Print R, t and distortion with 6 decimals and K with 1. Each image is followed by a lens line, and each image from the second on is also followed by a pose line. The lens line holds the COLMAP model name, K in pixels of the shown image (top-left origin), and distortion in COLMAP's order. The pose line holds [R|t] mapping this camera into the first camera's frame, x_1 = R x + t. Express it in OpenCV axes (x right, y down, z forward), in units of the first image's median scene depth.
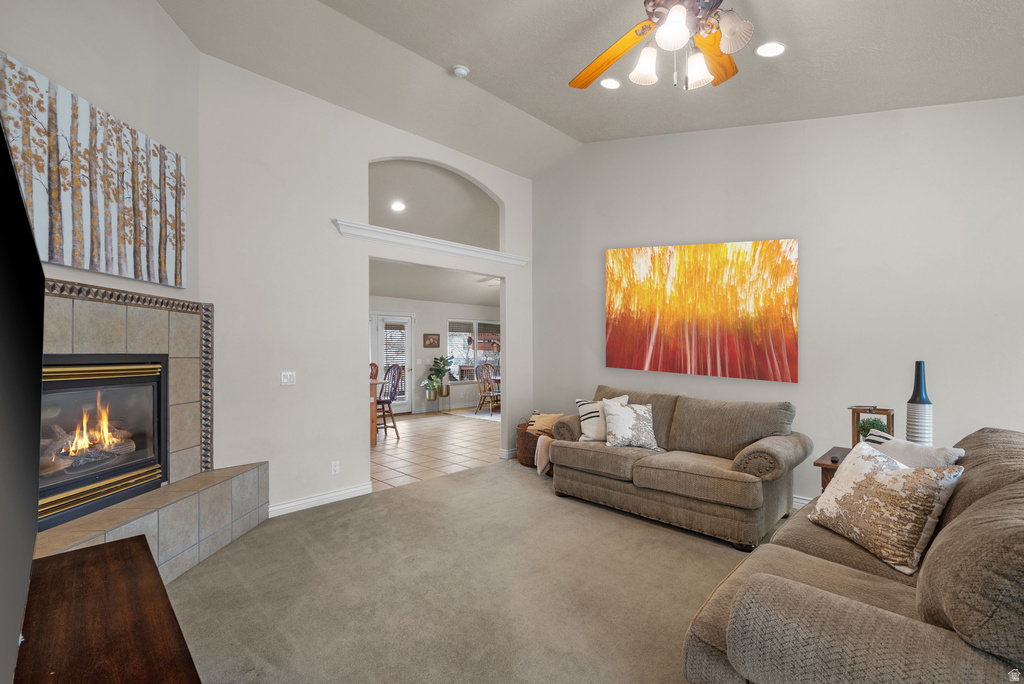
lens RADIAL K [[440.3, 0, 517.5], [0, 440.3, 343.4], [0, 0, 1]] dist [0.007648, -0.000364]
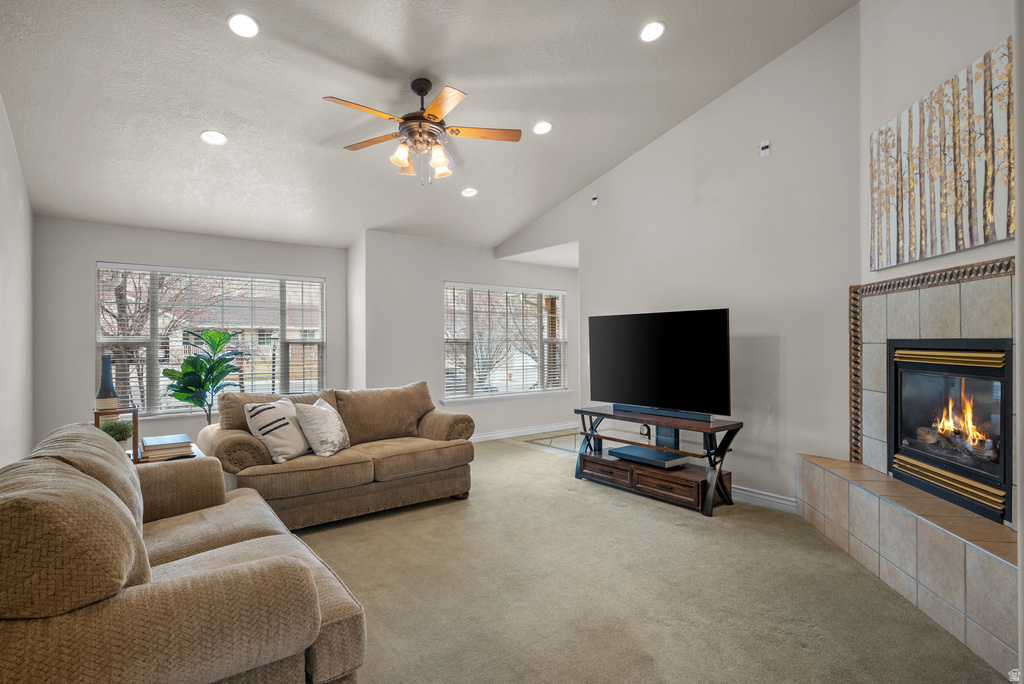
lens RADIAL K [[536.8, 0, 510.6], [0, 536.8, 344.6], [0, 0, 1]] dist [-0.000115, -0.000223]
pose [[-0.990734, 0.014858, 0.135004, -0.152682], [0.012875, 0.999796, -0.015550, 0.041003], [-0.135208, -0.013667, -0.990723, 2.195684]]
